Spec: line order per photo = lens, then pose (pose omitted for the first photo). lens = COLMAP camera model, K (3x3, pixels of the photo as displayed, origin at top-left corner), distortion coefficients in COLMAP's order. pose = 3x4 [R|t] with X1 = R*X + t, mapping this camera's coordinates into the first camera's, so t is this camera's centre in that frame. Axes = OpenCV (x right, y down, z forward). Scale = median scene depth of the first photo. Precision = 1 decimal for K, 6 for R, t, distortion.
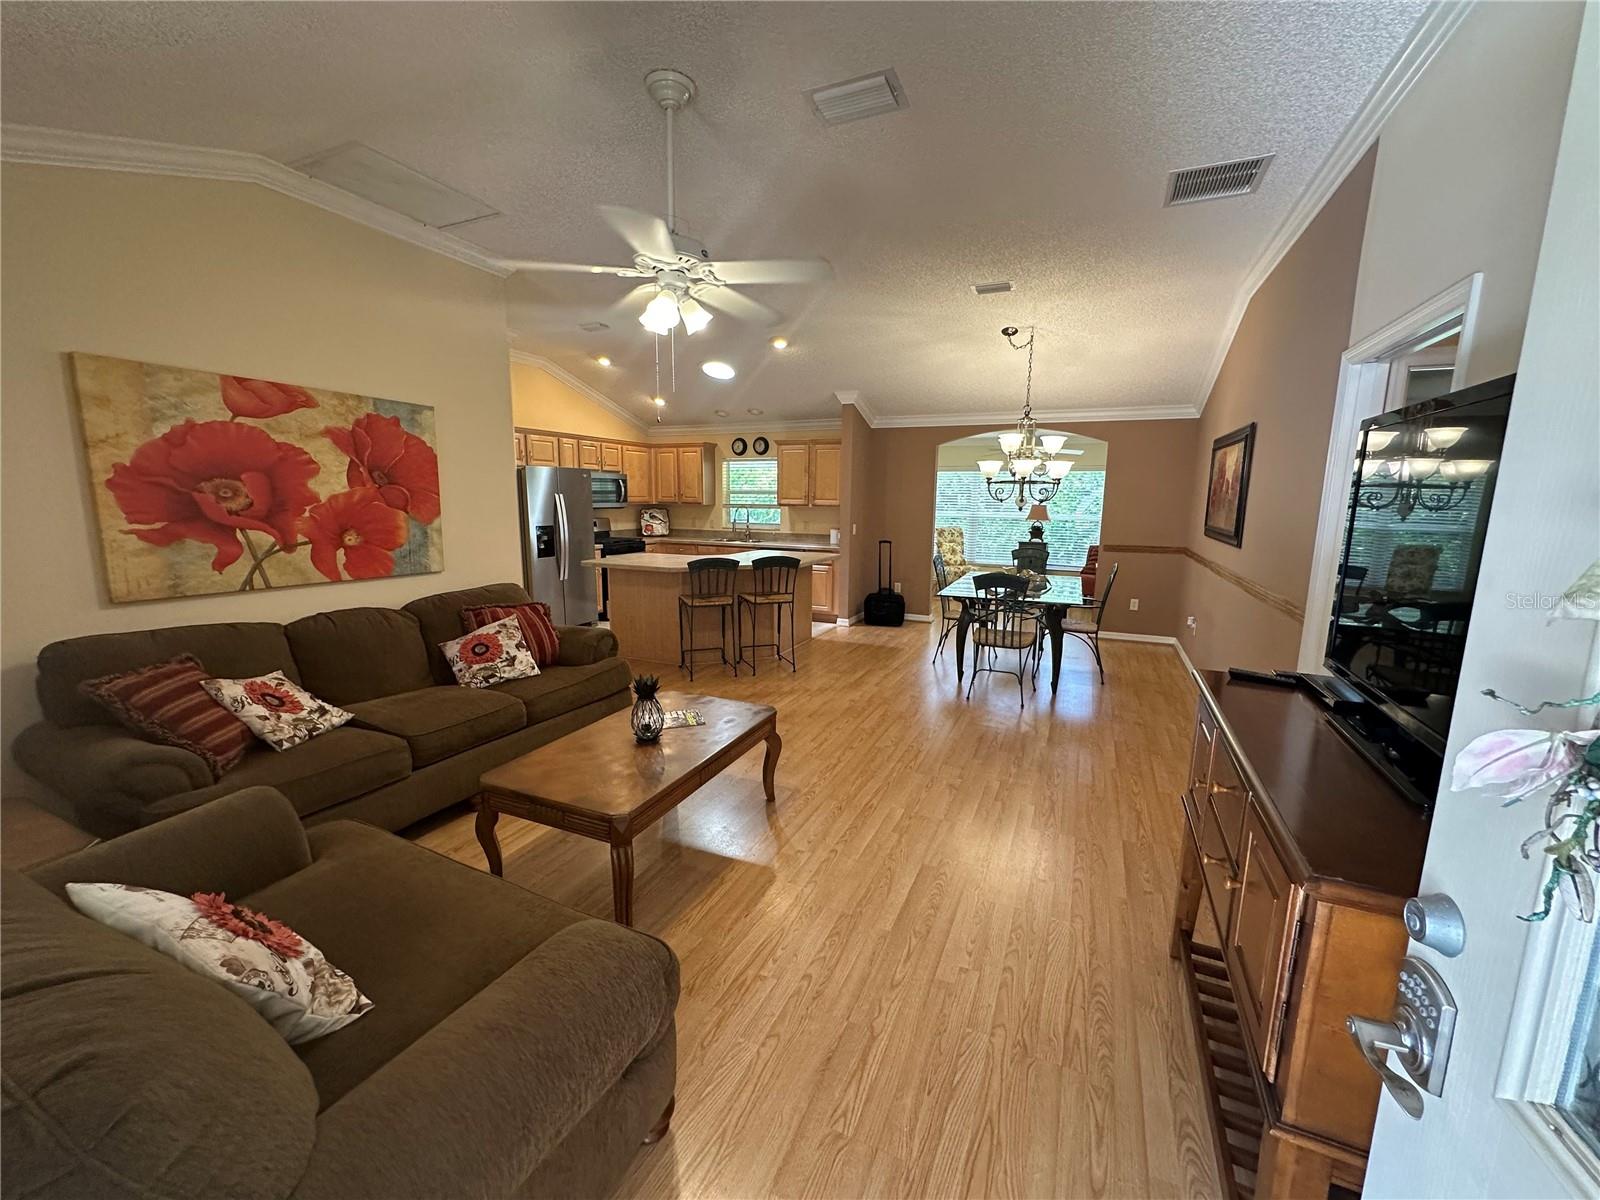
lens RADIAL K [[637.5, 0, 798.3], [0, 637.5, 600.8], [0, 0, 1]] dist [-0.004130, 0.001028]
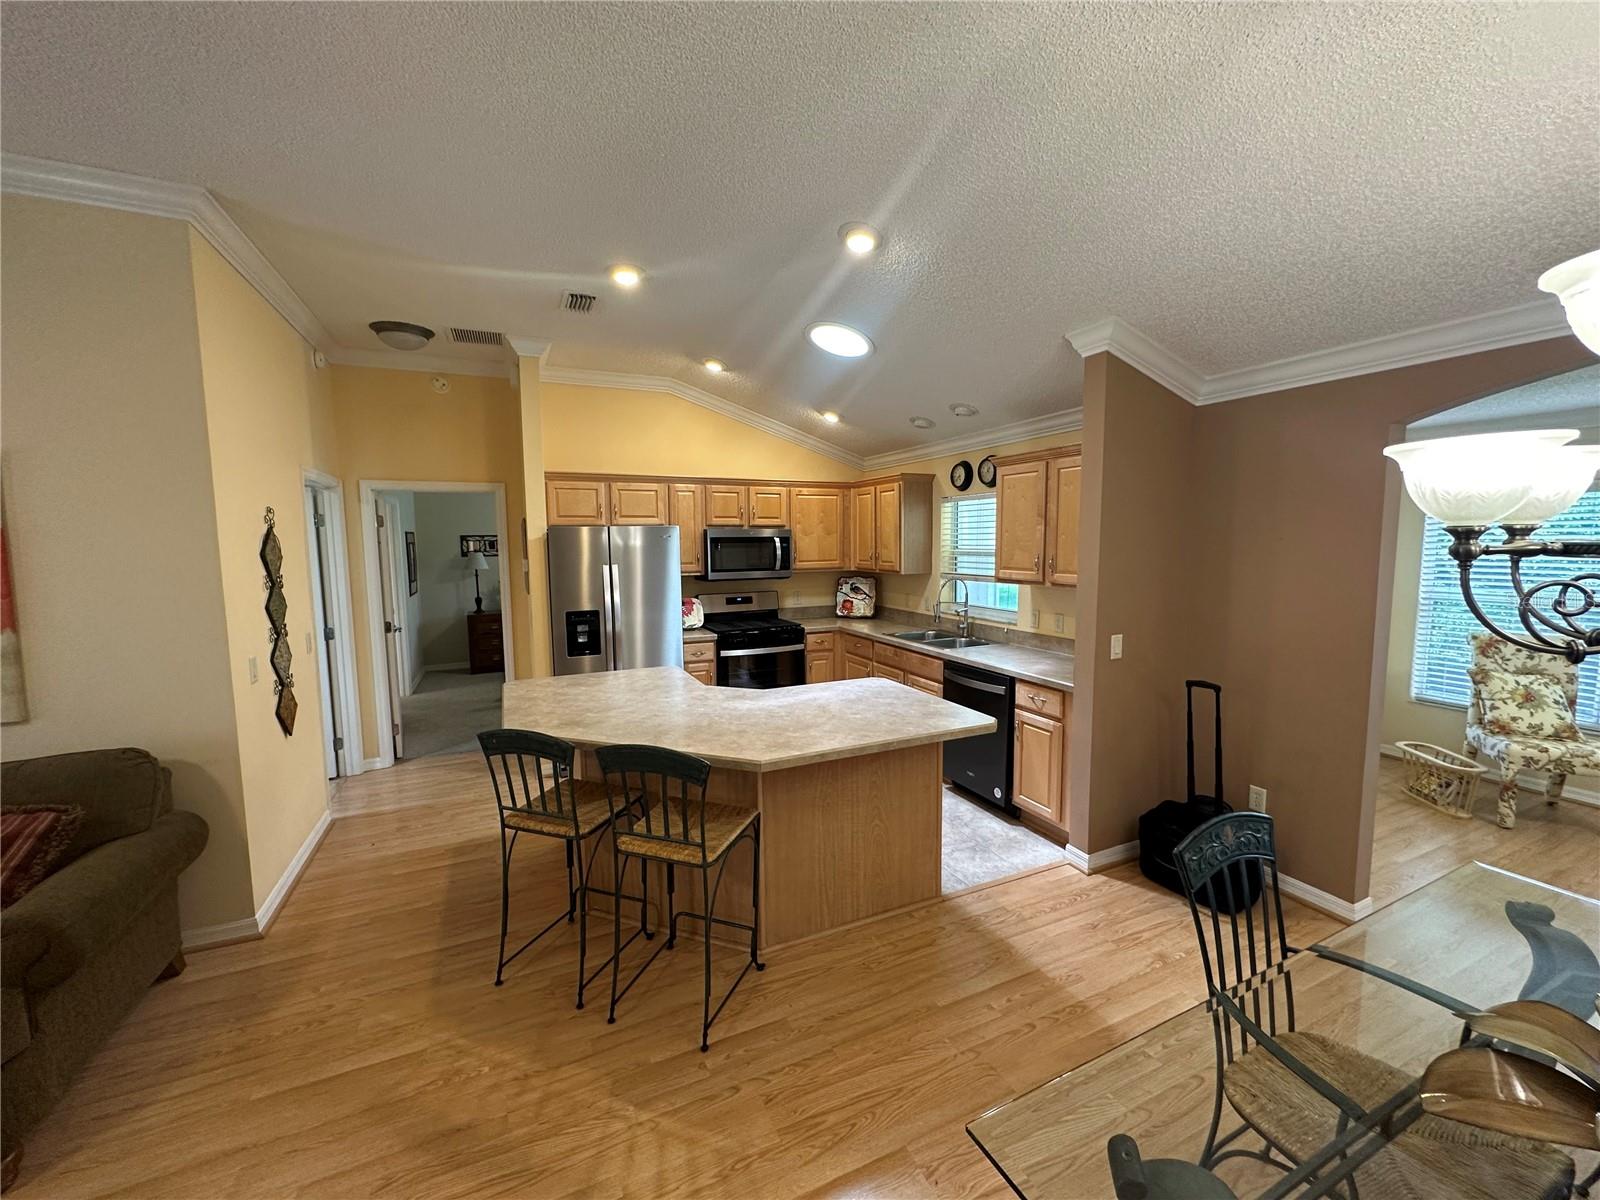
lens RADIAL K [[637.5, 0, 797.7], [0, 637.5, 600.0], [0, 0, 1]] dist [-0.004130, 0.001028]
pose [[0.757653, 0.043839, -0.651184, 0.443497], [-0.088621, 0.995411, -0.036098, -0.239433], [0.646613, 0.085058, 0.758061, 1.189519]]
